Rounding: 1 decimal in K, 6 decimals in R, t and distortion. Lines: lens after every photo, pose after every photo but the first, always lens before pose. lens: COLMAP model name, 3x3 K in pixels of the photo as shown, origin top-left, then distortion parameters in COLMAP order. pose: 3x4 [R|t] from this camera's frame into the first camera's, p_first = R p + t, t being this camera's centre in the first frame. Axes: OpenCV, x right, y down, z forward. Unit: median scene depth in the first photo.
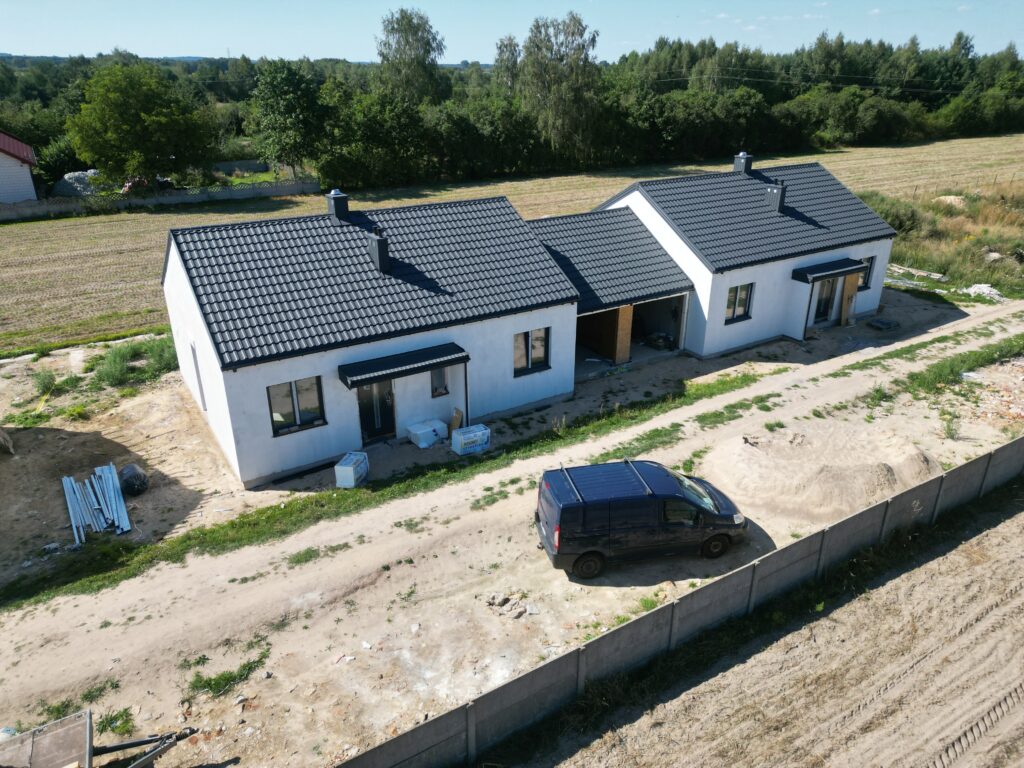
lens RADIAL K [[716.4, 0, 516.9], [0, 716.4, 381.5], [0, 0, 1]] dist [0.037695, -0.006797]
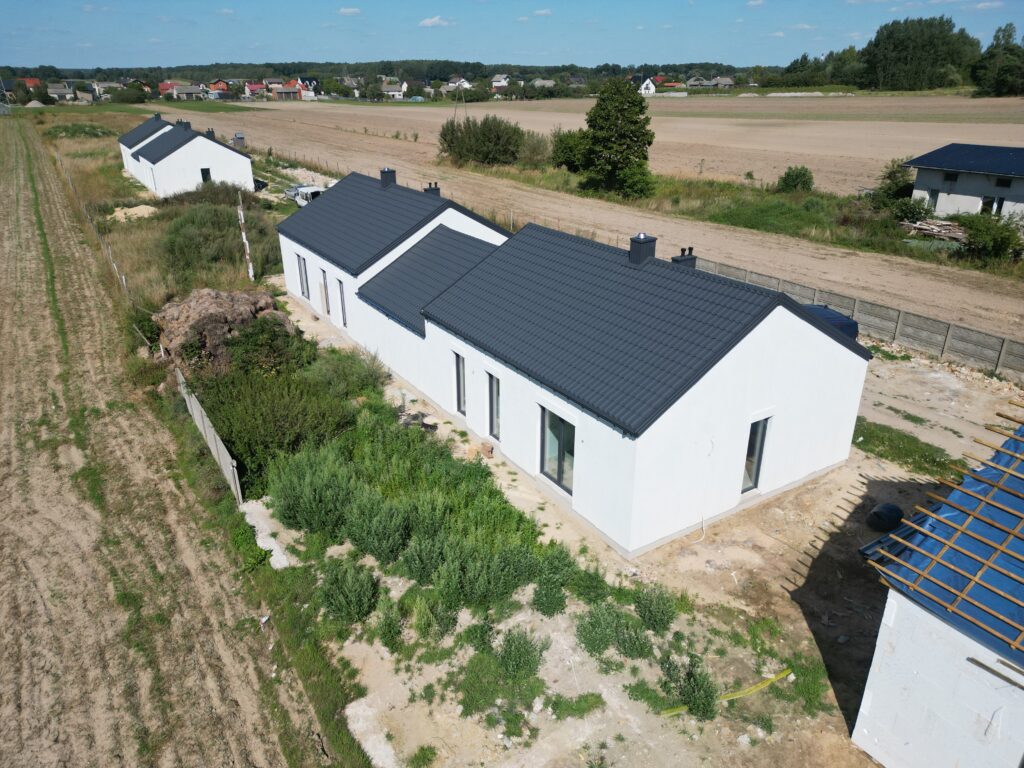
lens RADIAL K [[716.4, 0, 511.5], [0, 716.4, 384.9], [0, 0, 1]] dist [0.037695, -0.006797]
pose [[-0.000115, -0.400991, 0.916082, -1.149642], [0.404276, 0.837864, 0.366804, -0.495625], [-0.914637, 0.370392, 0.162014, 1.038719]]
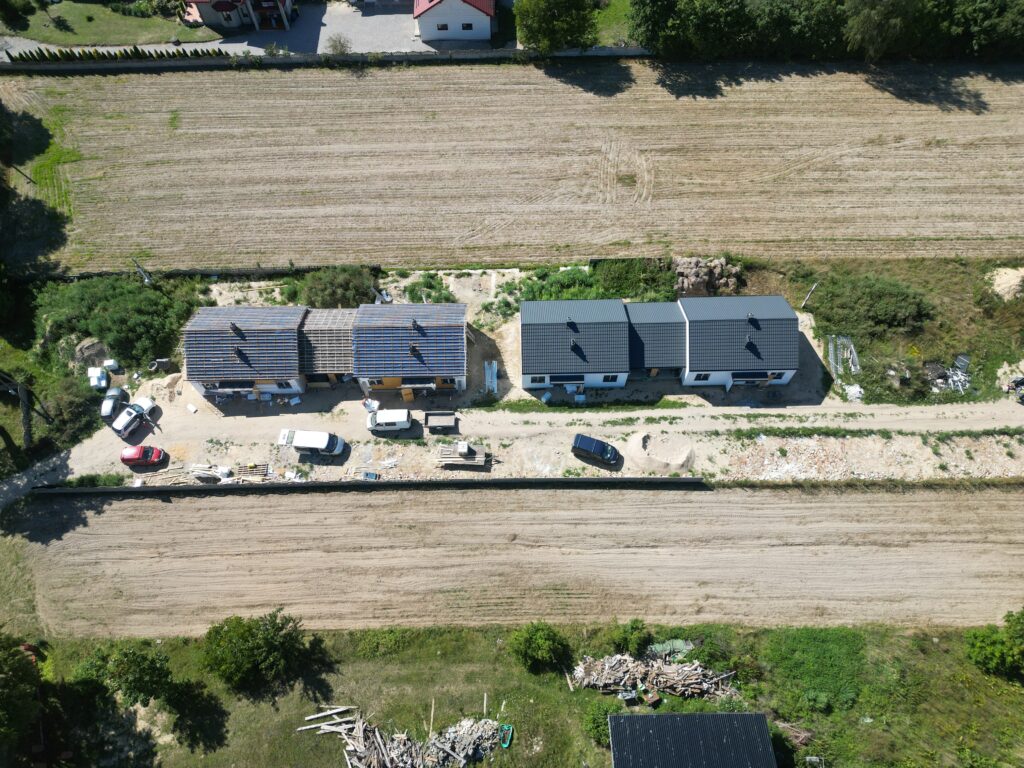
lens RADIAL K [[716.4, 0, 511.7], [0, 716.4, 383.5], [0, 0, 1]] dist [0.037695, -0.006797]
pose [[0.850506, 0.461637, -0.252053, 0.469069], [-0.200955, 0.728072, 0.655384, -2.054573], [0.486062, -0.506757, 0.711998, -1.540736]]
